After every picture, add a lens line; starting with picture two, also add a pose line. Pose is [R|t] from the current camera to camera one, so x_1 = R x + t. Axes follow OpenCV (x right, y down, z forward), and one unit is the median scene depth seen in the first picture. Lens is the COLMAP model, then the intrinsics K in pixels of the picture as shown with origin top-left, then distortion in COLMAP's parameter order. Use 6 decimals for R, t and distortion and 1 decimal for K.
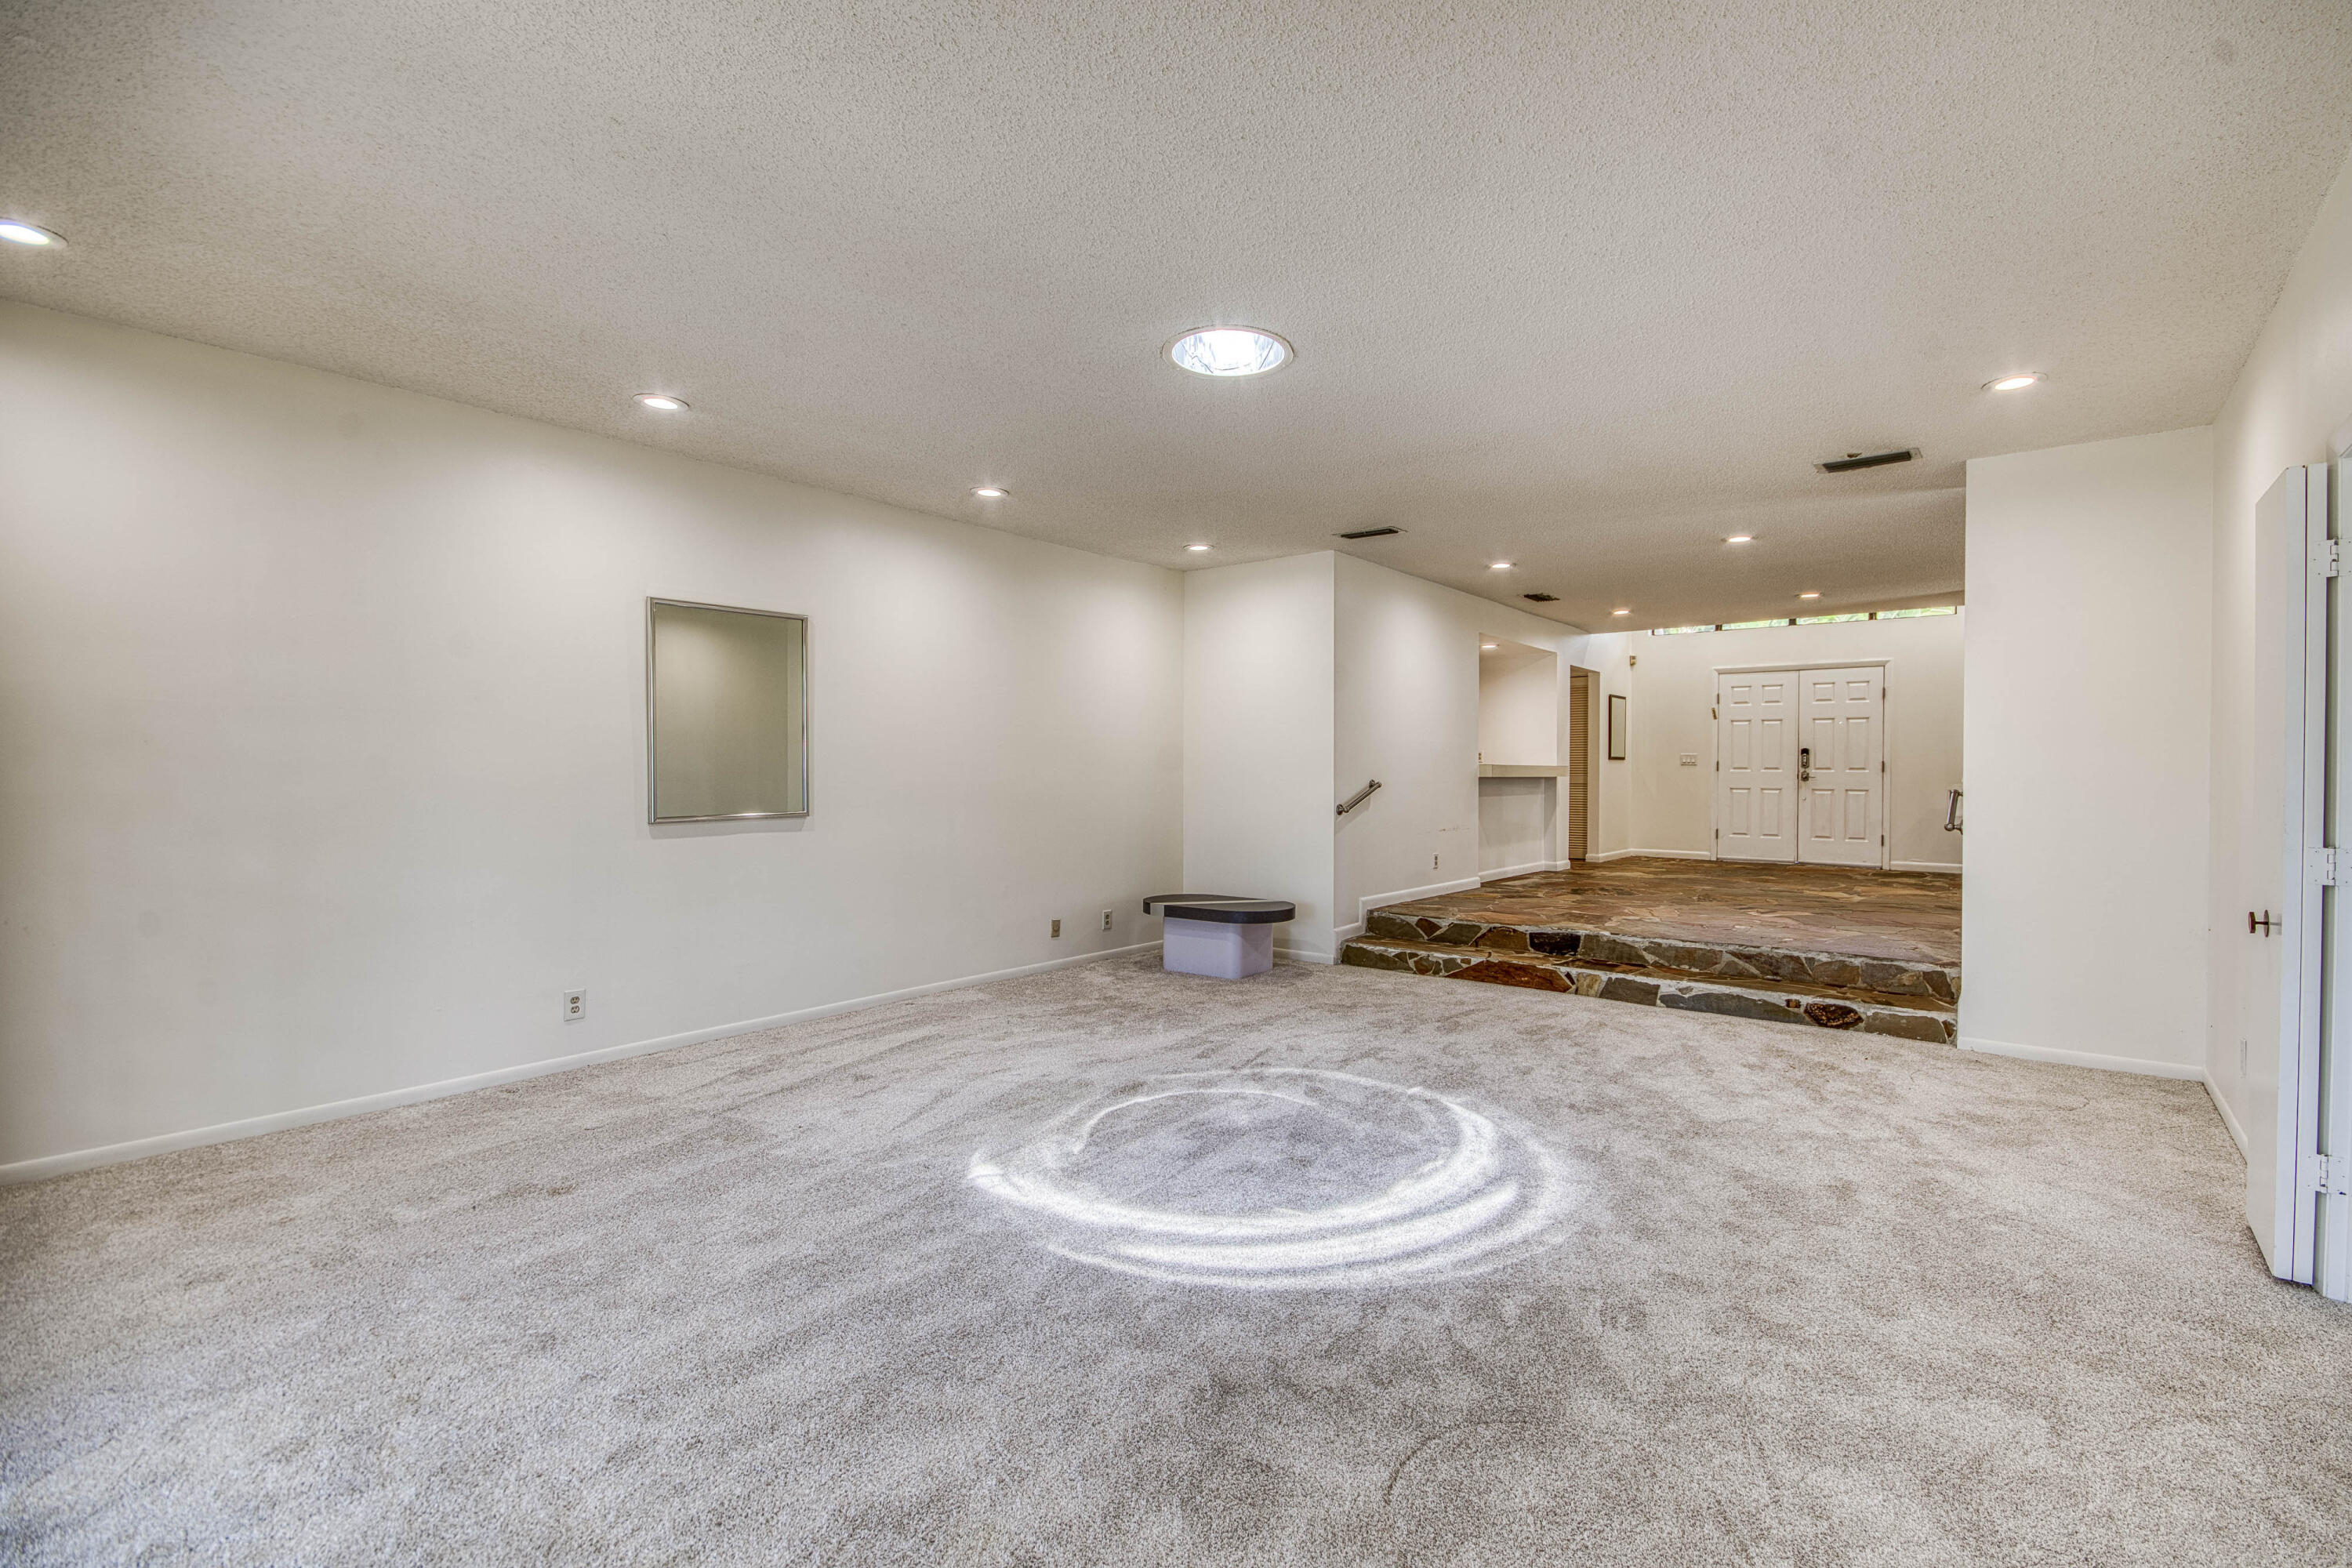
lens RADIAL K [[1044.9, 0, 1229.3], [0, 1044.9, 763.7], [0, 0, 1]] dist [-0.008675, -0.002845]
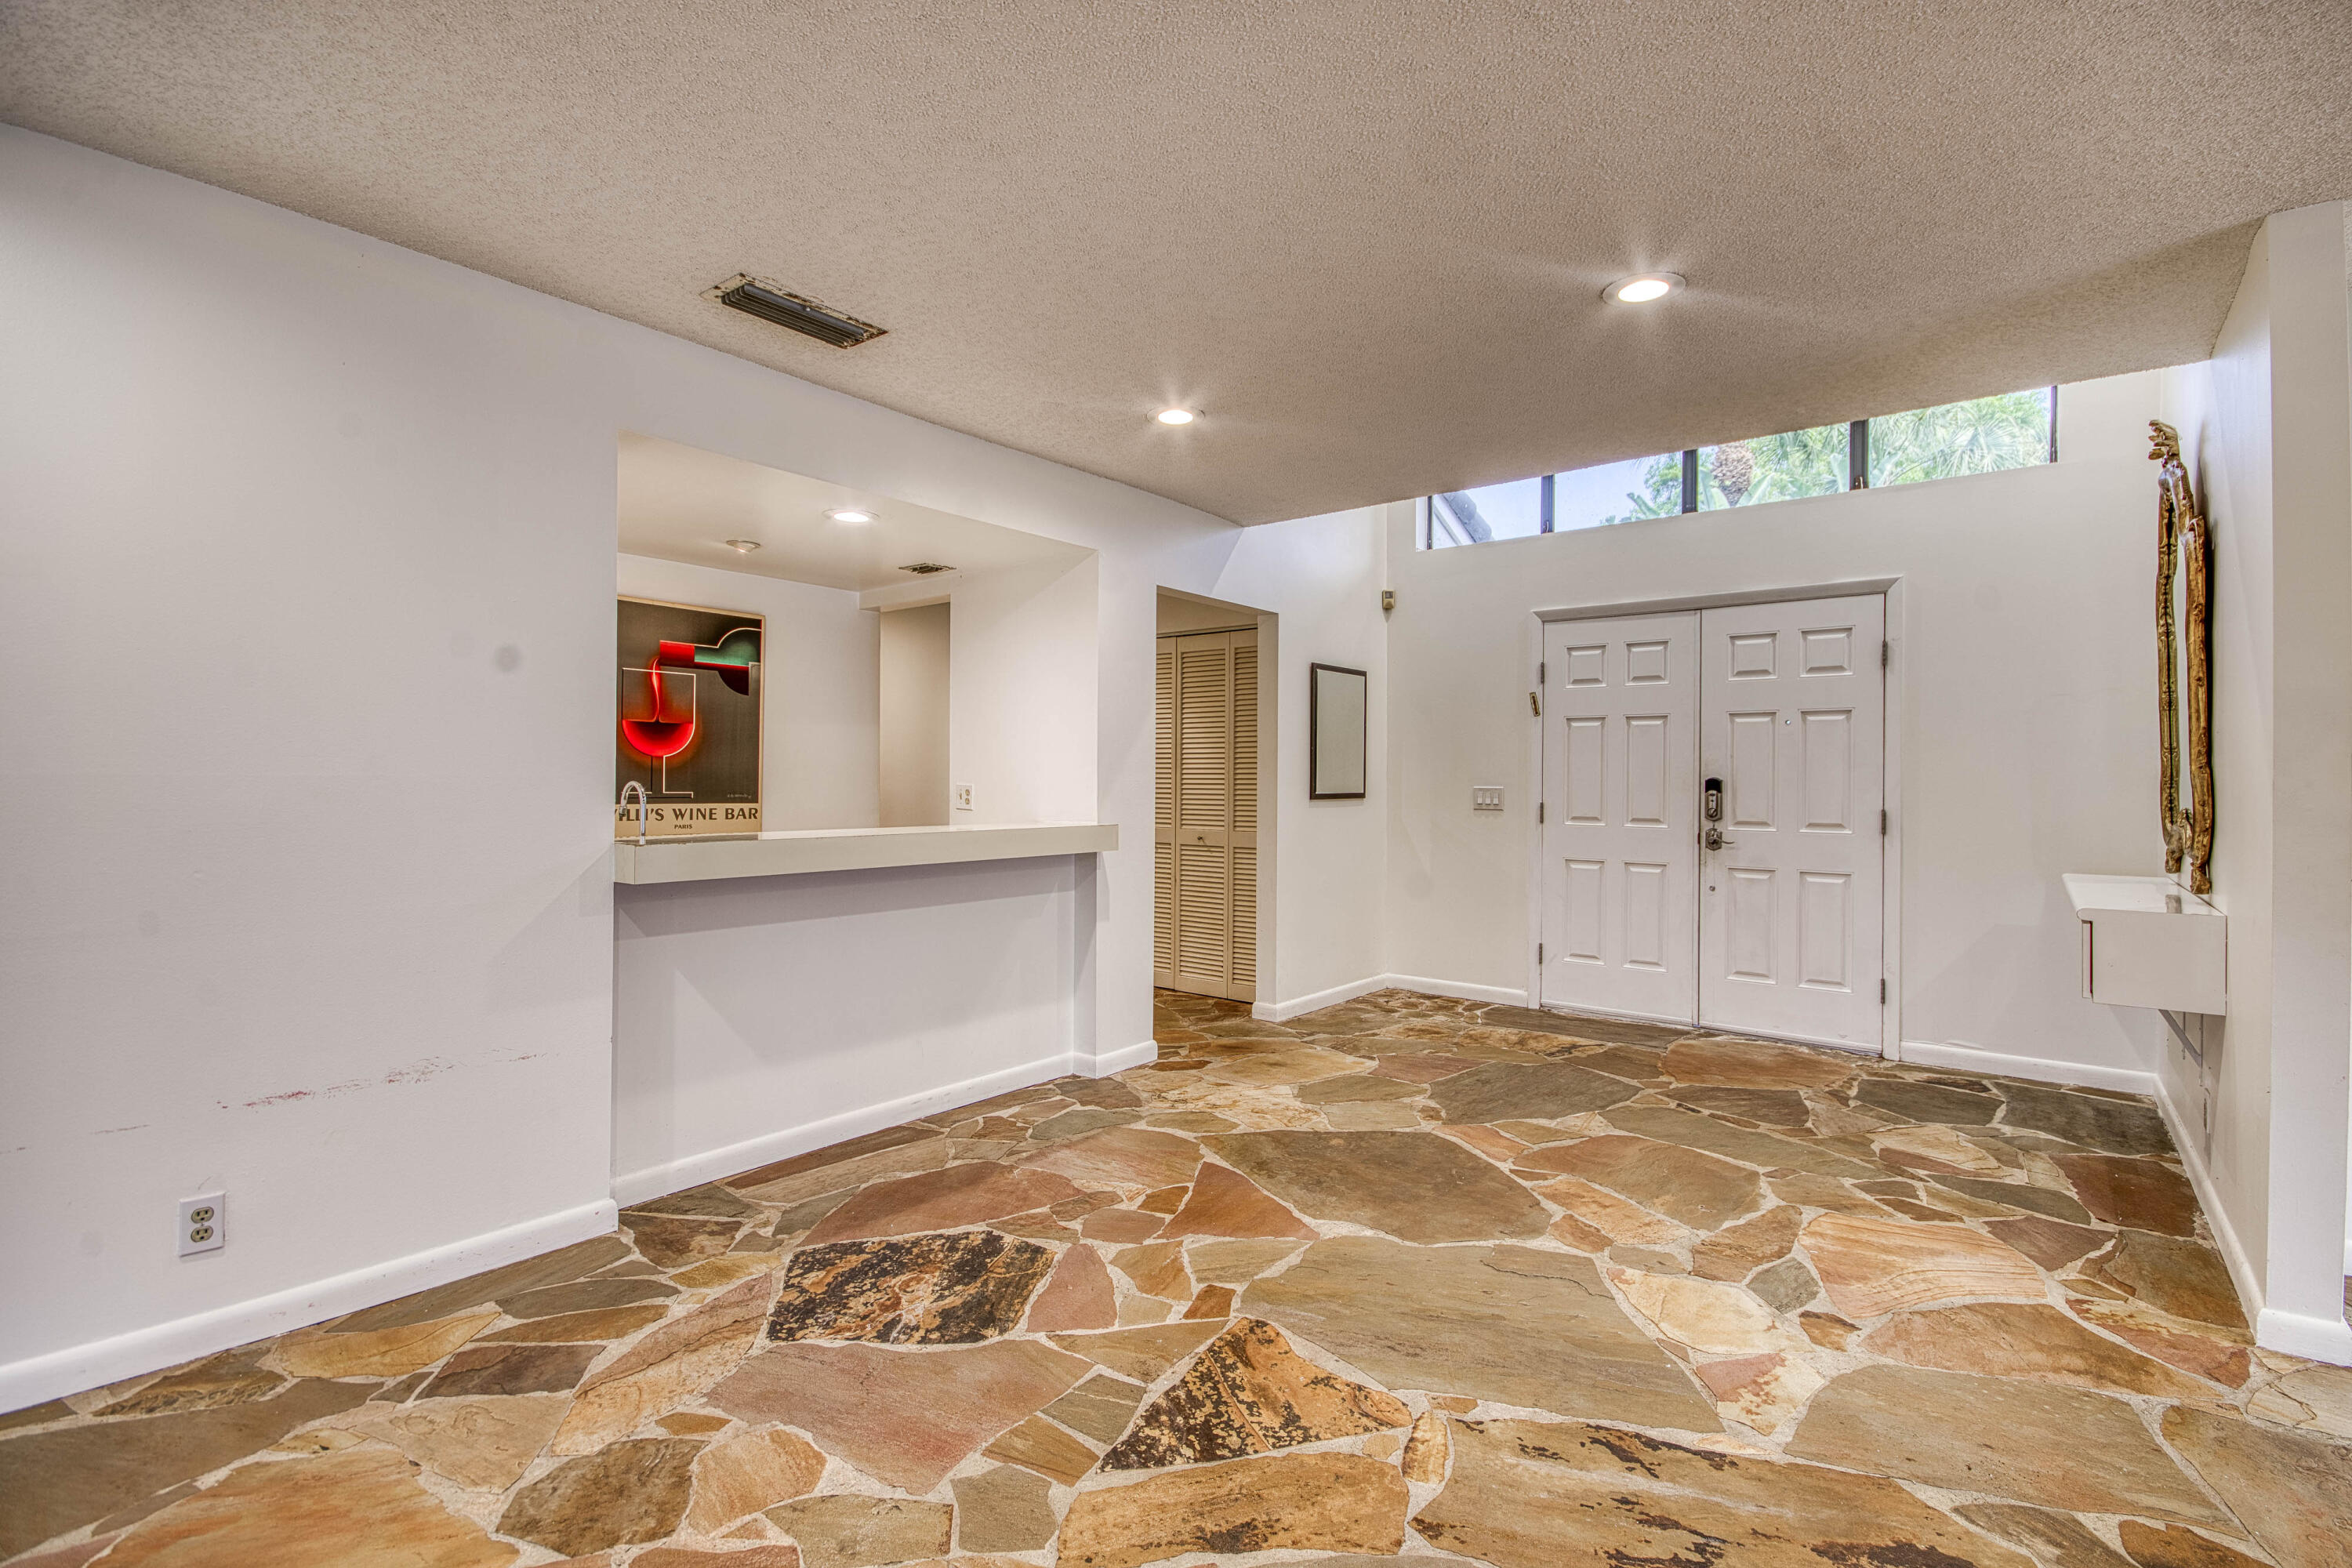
lens RADIAL K [[1044.9, 0, 1242.9], [0, 1044.9, 763.6], [0, 0, 1]] dist [-0.008675, -0.002845]
pose [[0.999848, 0.000631, 0.017446, 0.668444], [-0.000406, 0.999917, -0.012886, -0.029889], [-0.017453, 0.012877, 0.999765, 1.079398]]
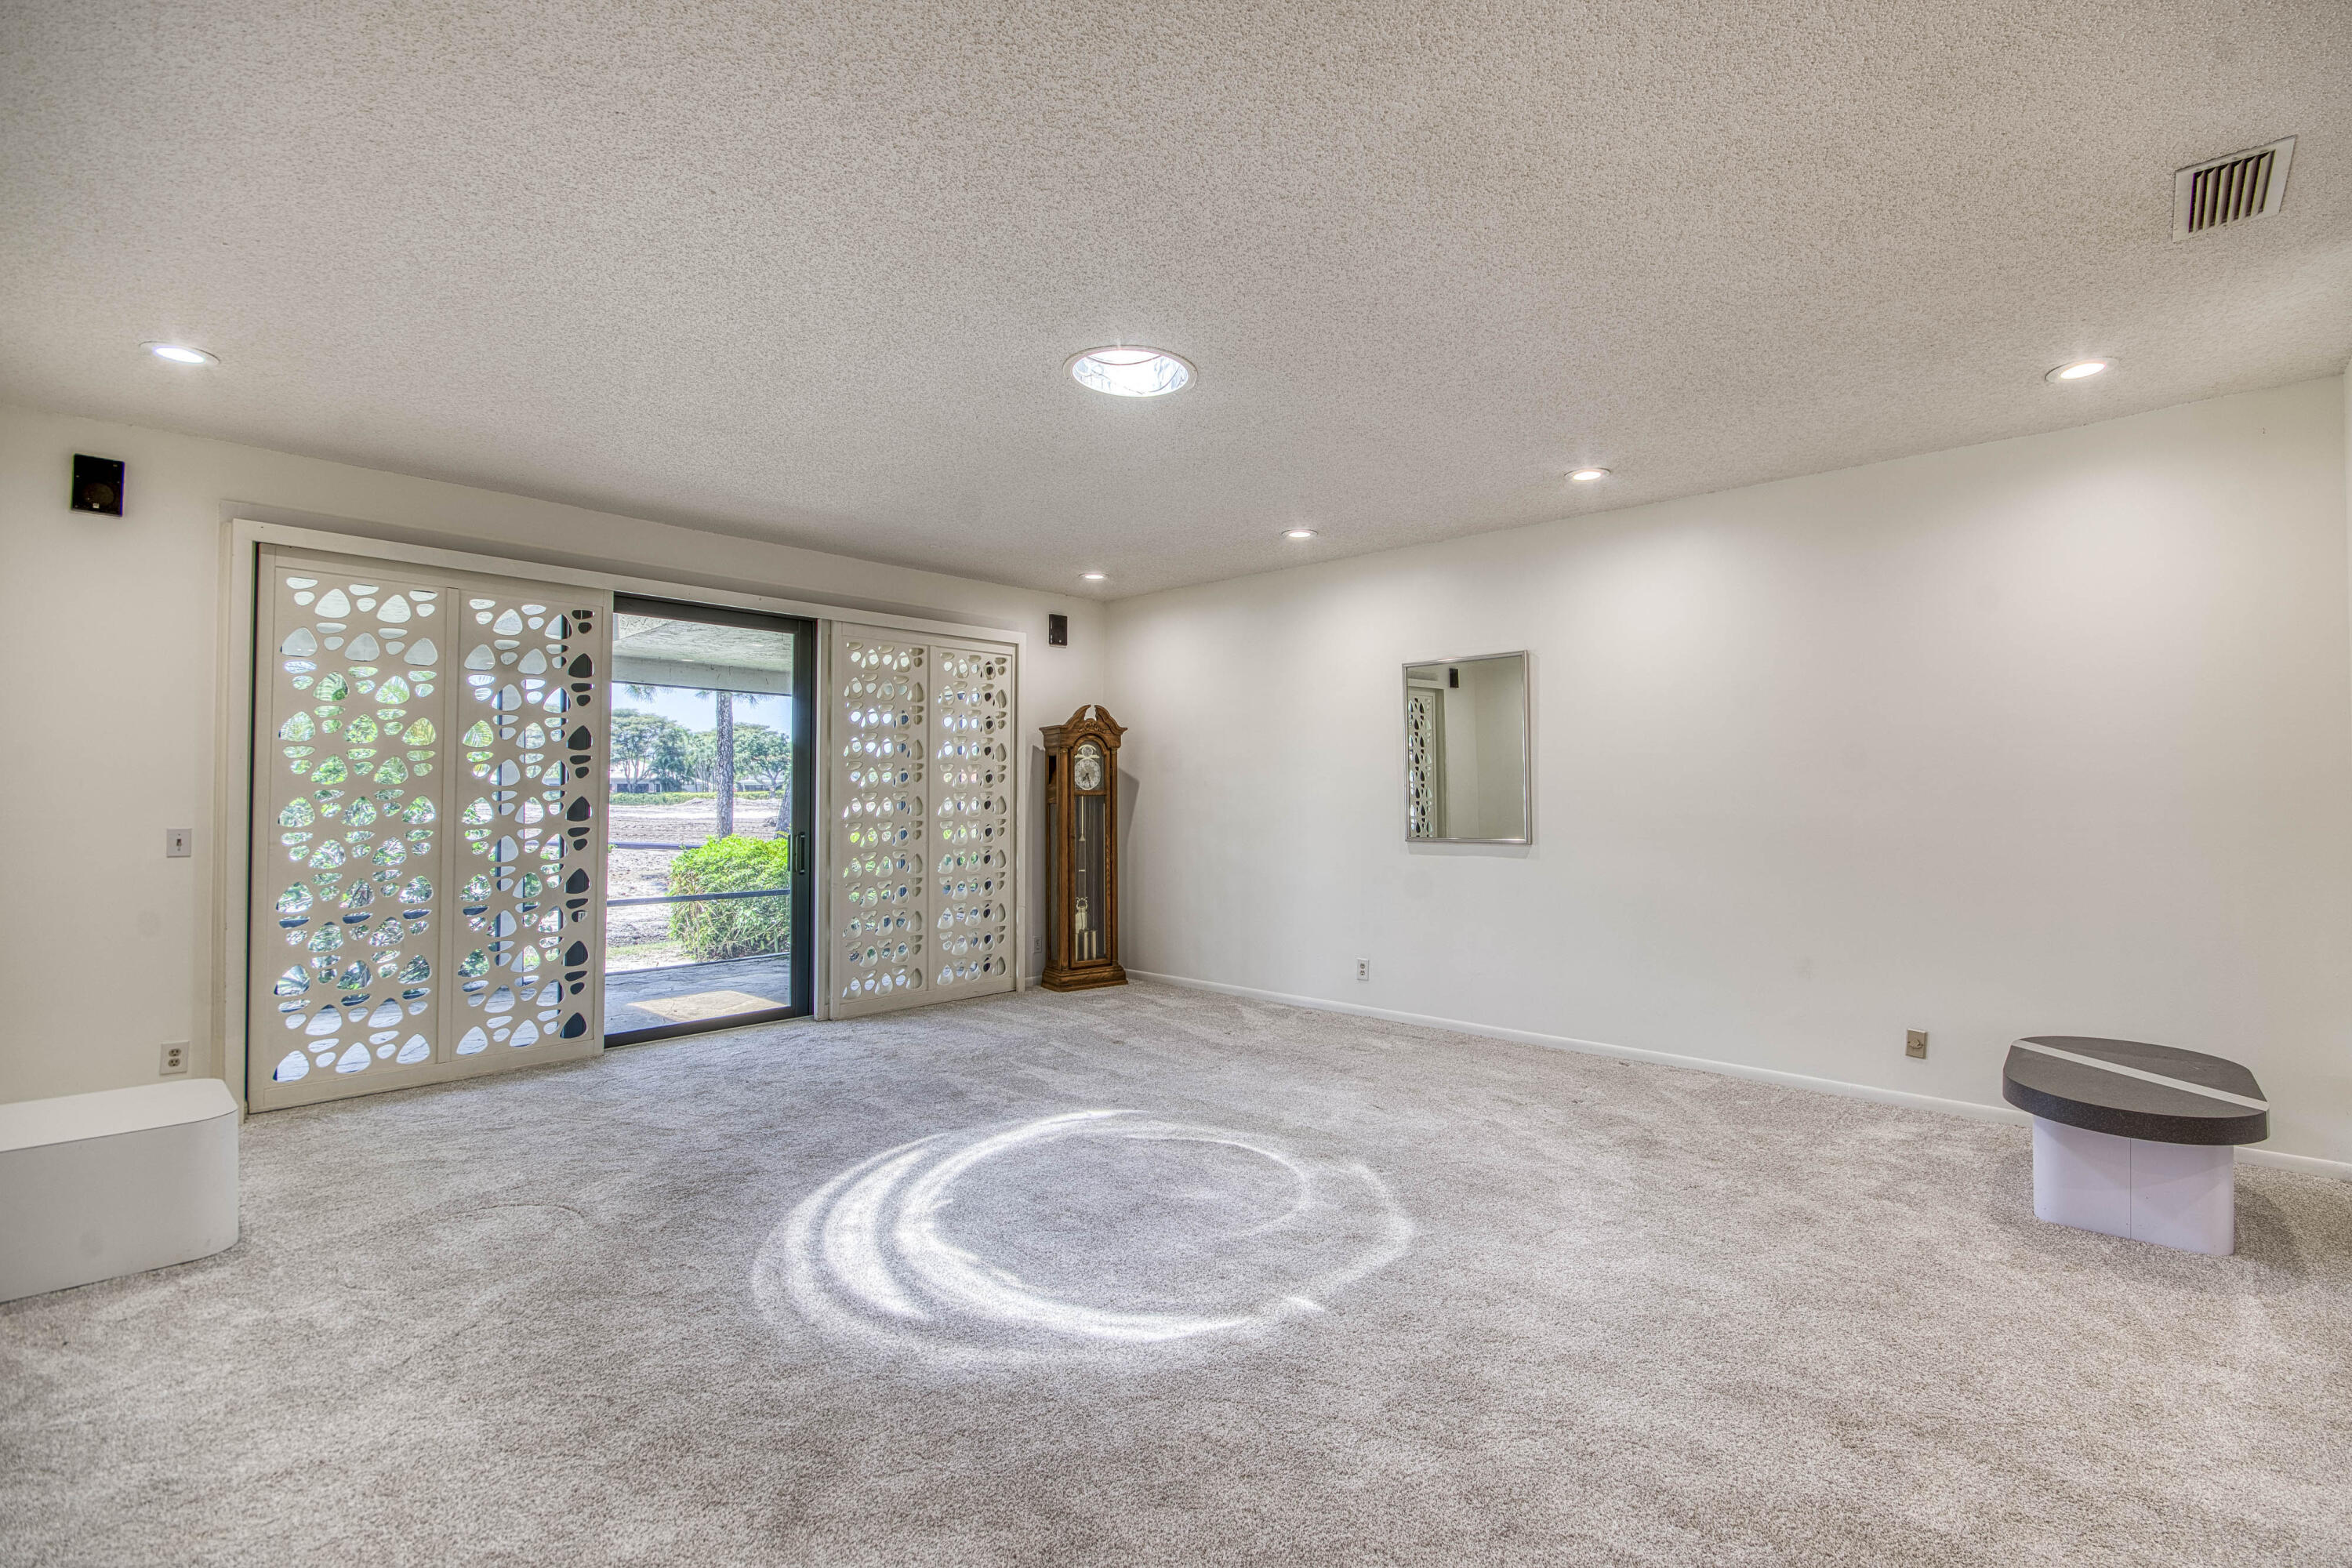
lens RADIAL K [[1044.9, 0, 1251.2], [0, 1044.9, 779.7], [0, 0, 1]] dist [-0.008675, -0.002845]
pose [[-0.065141, -0.018113, -0.997712, 0.617297], [0.001161, 0.999833, -0.018228, 0.004141], [0.997875, -0.002346, -0.065109, 0.760873]]
